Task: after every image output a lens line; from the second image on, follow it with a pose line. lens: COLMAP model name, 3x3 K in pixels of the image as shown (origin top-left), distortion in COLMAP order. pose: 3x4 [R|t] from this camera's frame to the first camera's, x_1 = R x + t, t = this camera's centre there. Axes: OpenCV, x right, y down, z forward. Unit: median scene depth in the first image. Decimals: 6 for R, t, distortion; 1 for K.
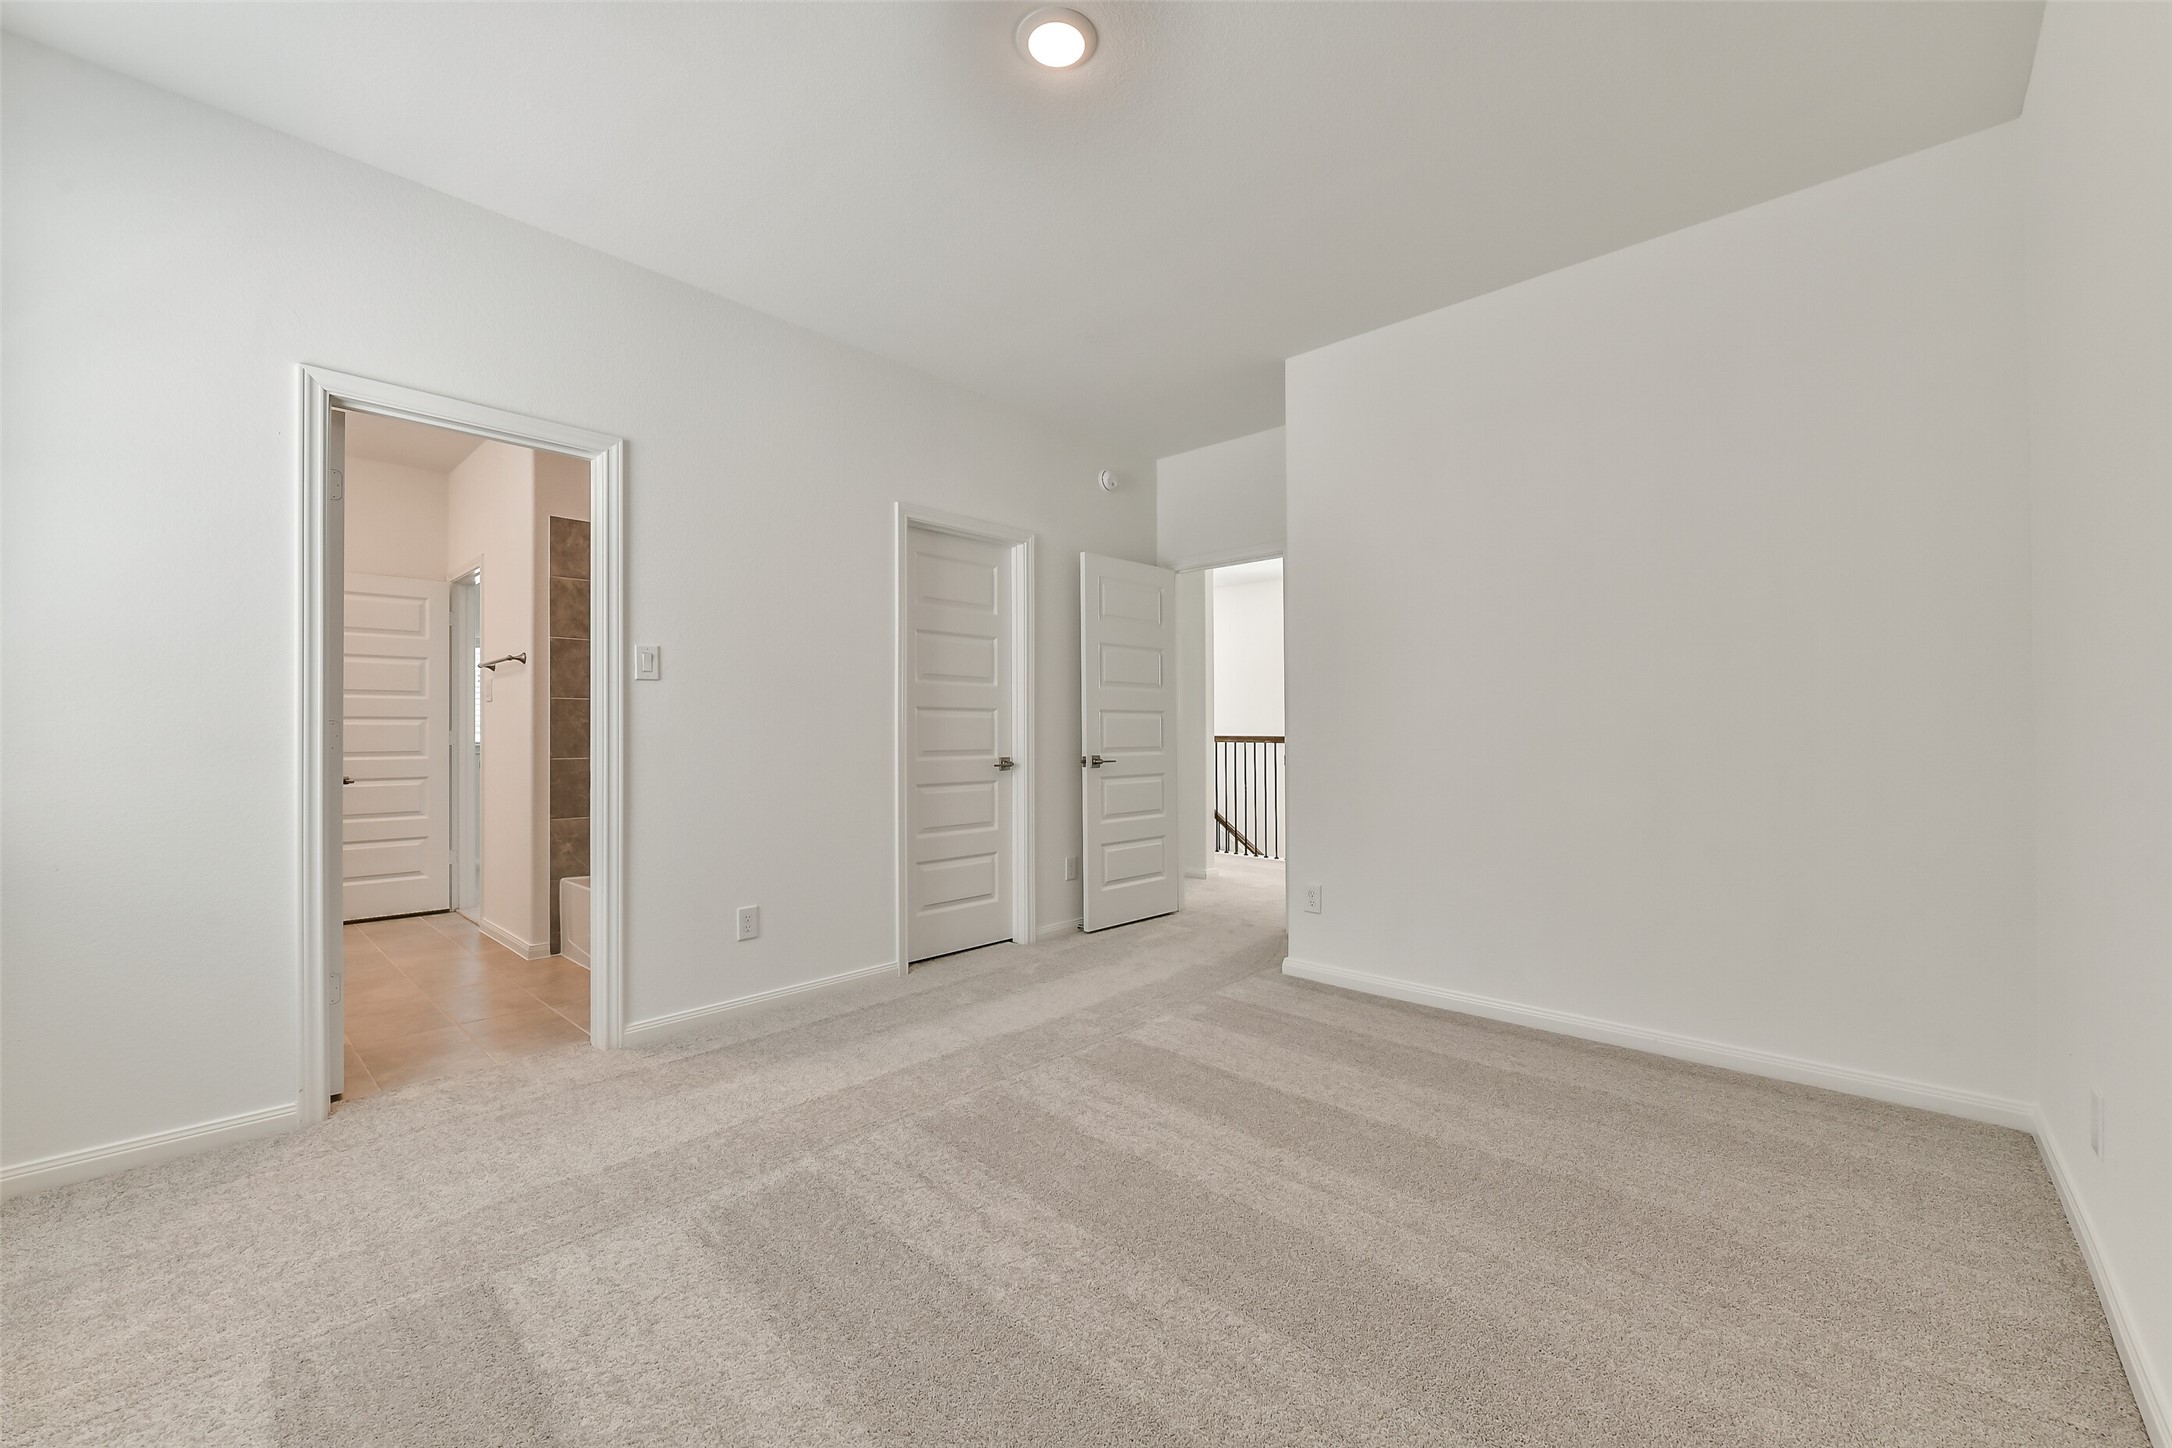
lens RADIAL K [[855.4, 0, 1102.4], [0, 855.4, 727.6], [0, 0, 1]] dist [0.000252, -0.000776]
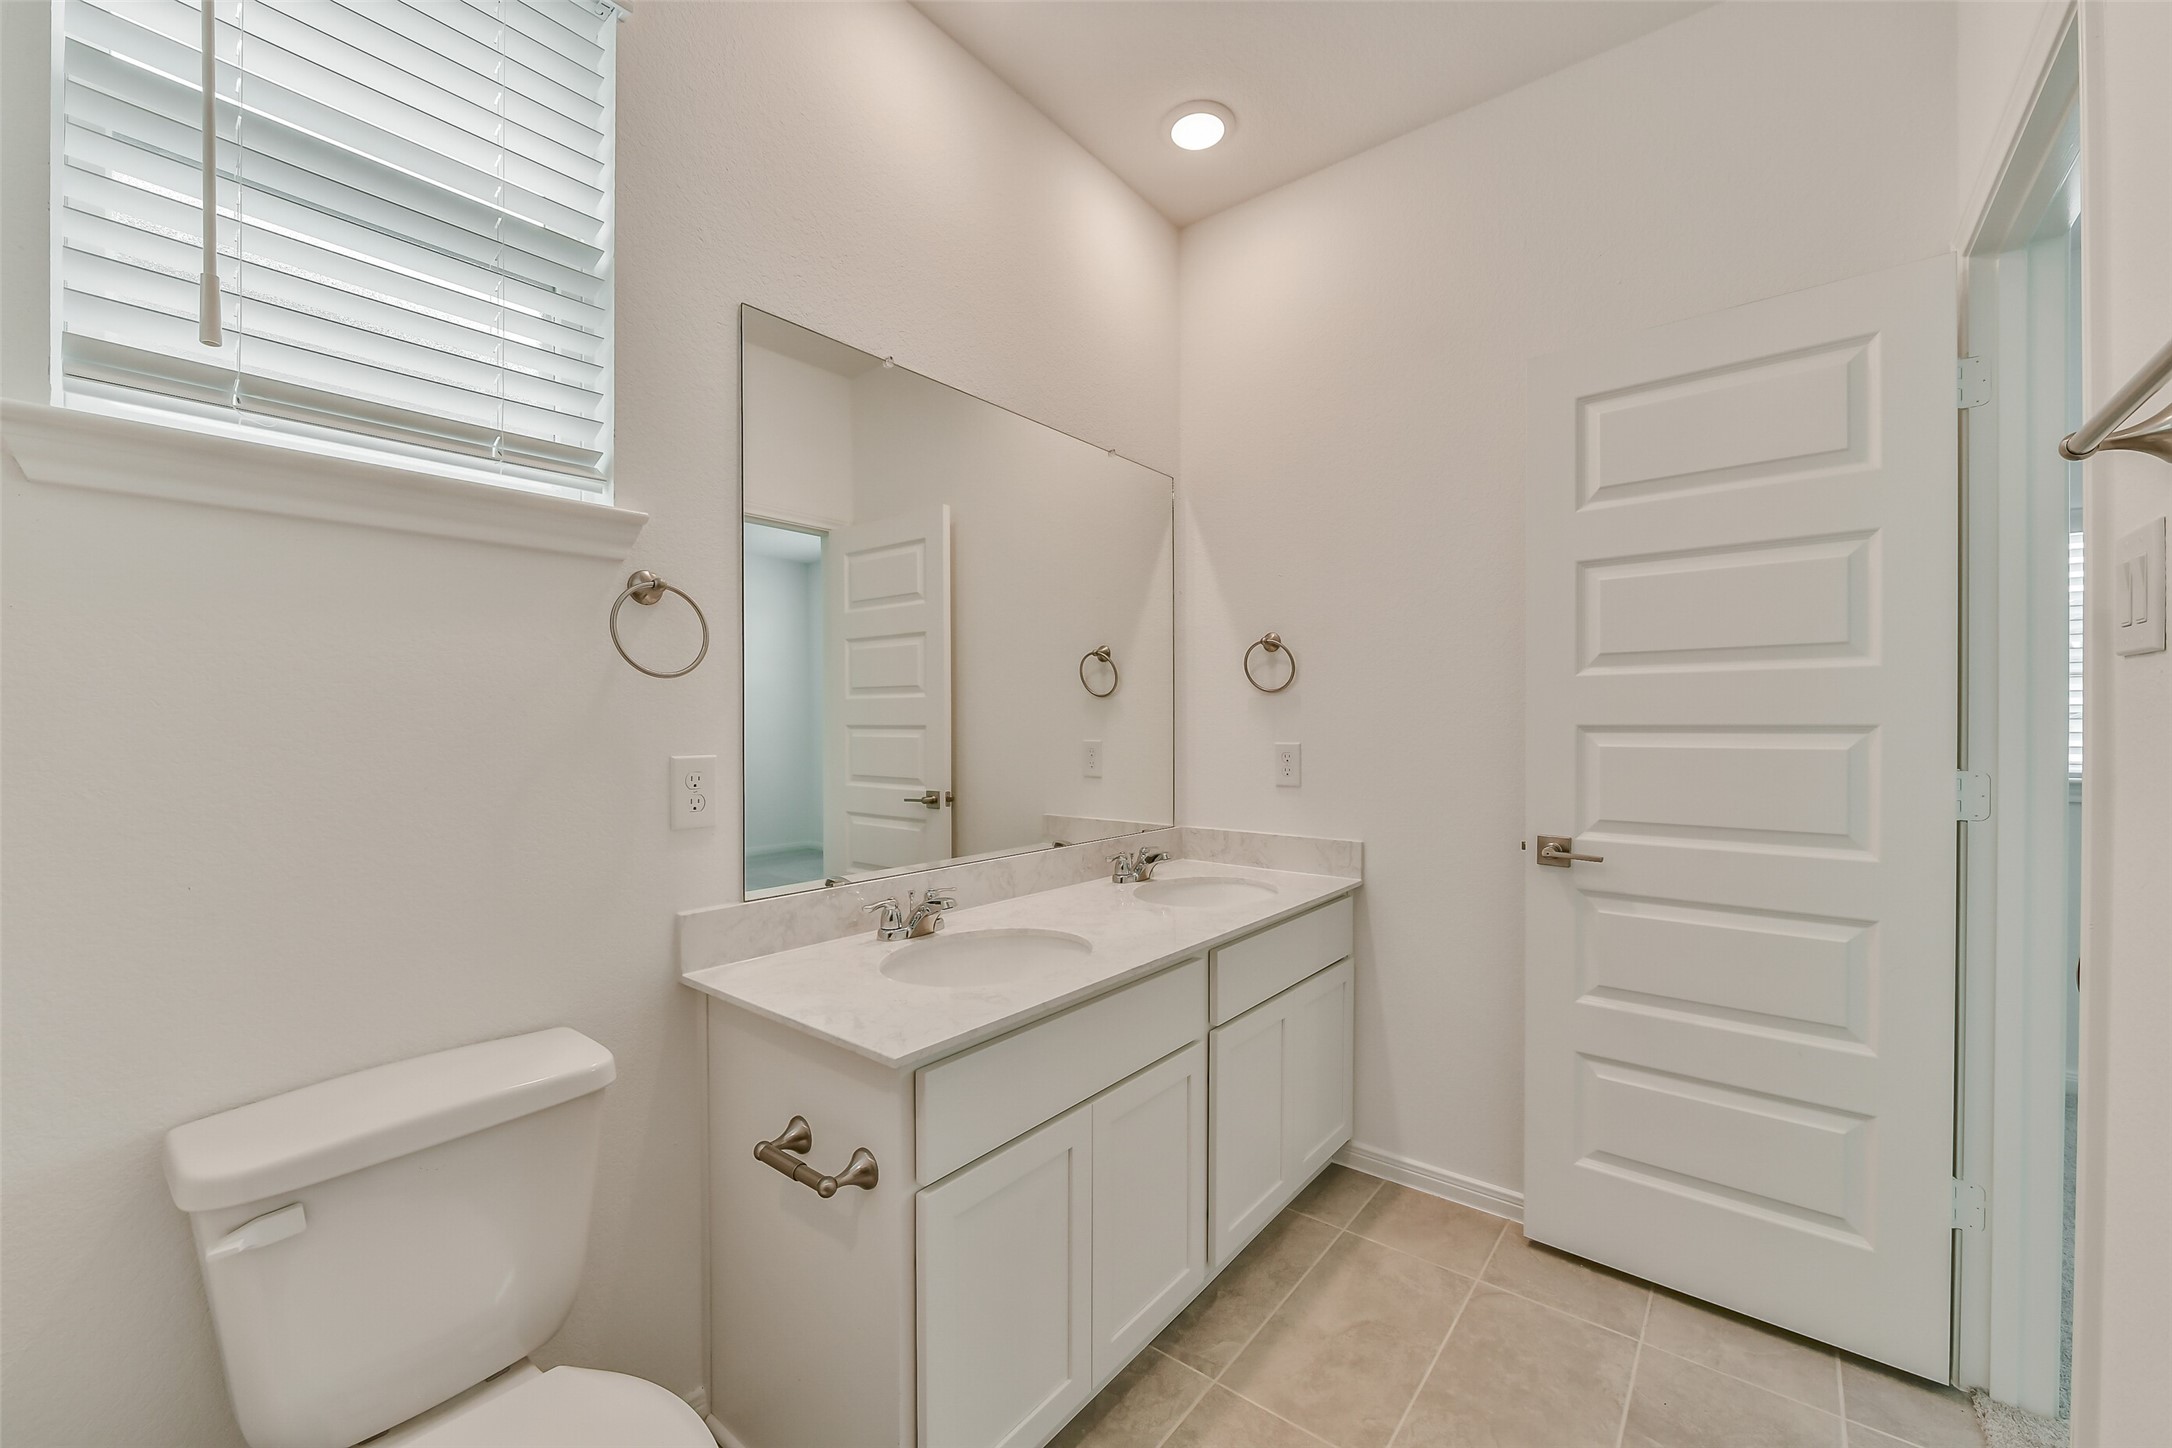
lens RADIAL K [[855.4, 0, 1093.2], [0, 855.4, 727.7], [0, 0, 1]] dist [0.000252, -0.000776]
pose [[0.084646, 0.013477, -0.996320, -0.499770], [0.002170, 0.999904, 0.013710, -0.015995], [0.996409, -0.003323, 0.084609, 0.684350]]
